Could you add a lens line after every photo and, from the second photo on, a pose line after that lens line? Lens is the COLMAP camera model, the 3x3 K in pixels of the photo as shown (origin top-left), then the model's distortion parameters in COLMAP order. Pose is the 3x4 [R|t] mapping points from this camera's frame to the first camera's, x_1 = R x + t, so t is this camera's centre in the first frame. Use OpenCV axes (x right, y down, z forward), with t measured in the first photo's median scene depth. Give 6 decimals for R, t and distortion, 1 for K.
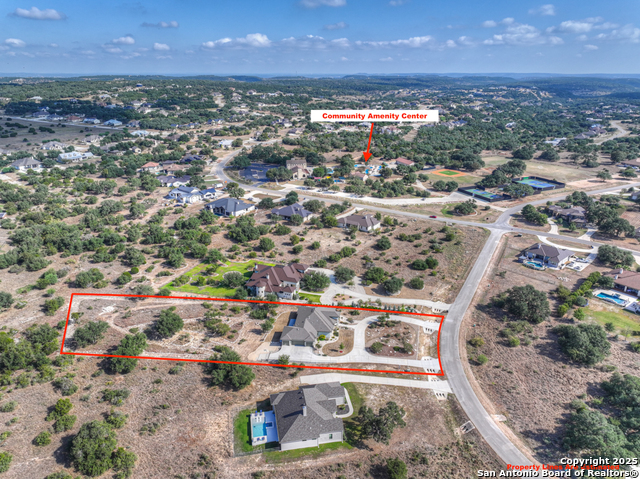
lens RADIAL K [[448.9, 0, 320.0], [0, 448.9, 239.5], [0, 0, 1]] dist [0.004025, 0.005065]
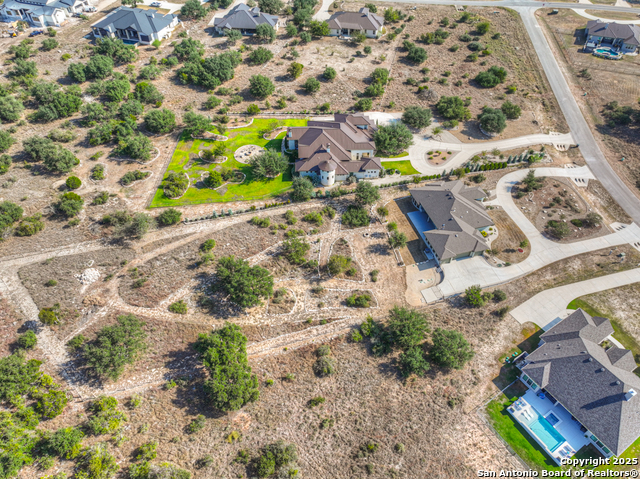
lens RADIAL K [[448.9, 0, 320.0], [0, 448.9, 239.5], [0, 0, 1]] dist [0.004025, 0.005065]
pose [[0.925032, -0.273003, 0.264169, -0.314415], [0.131771, 0.882794, 0.450900, -0.085378], [-0.356304, -0.382287, 0.852587, 0.412185]]
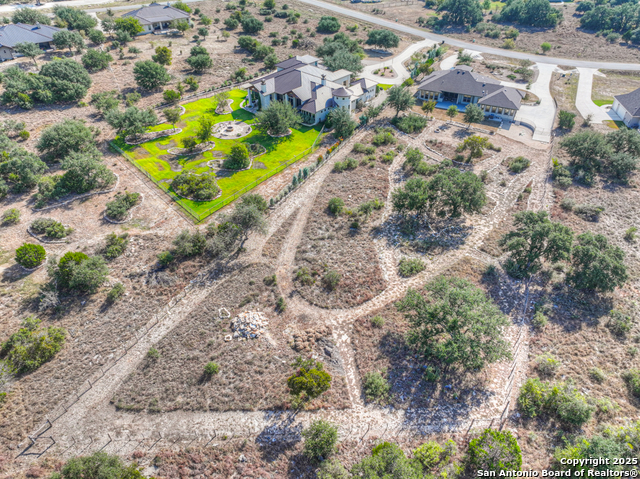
lens RADIAL K [[448.9, 0, 320.0], [0, 448.9, 239.5], [0, 0, 1]] dist [0.004025, 0.005065]
pose [[0.352871, -0.572835, 0.739826, -0.590268], [0.329498, 0.816117, 0.474747, -0.016429], [-0.875736, 0.076247, 0.476732, 0.742147]]
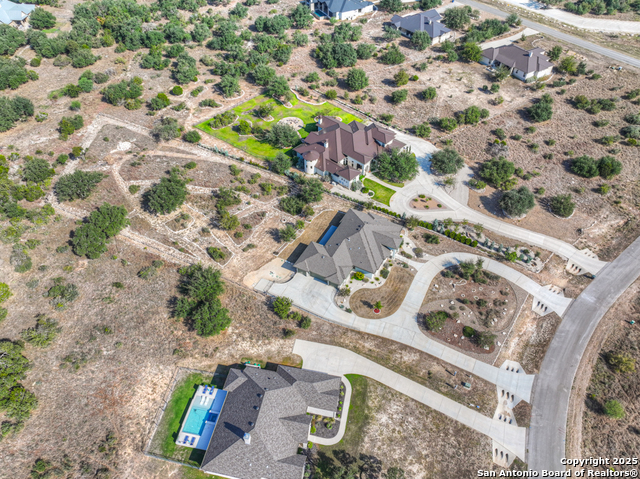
lens RADIAL K [[448.9, 0, 320.0], [0, 448.9, 239.5], [0, 0, 1]] dist [0.004025, 0.005065]
pose [[0.926011, 0.270380, -0.263434, 0.087245], [-0.127499, 0.880852, 0.455899, -0.092910], [0.355313, -0.388580, 0.850152, 0.359462]]
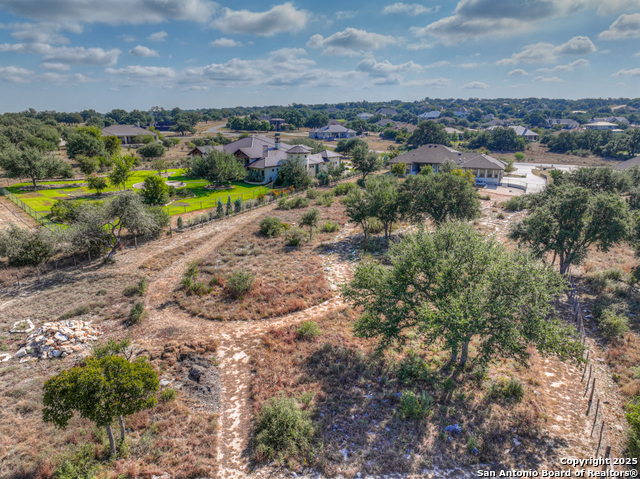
lens RADIAL K [[448.9, 0, 320.0], [0, 448.9, 239.5], [0, 0, 1]] dist [0.004025, 0.005065]
pose [[0.333482, -0.248047, 0.909540, -0.525939], [0.328715, 0.934815, 0.134417, 0.120918], [-0.883593, 0.254154, 0.393281, 0.778431]]
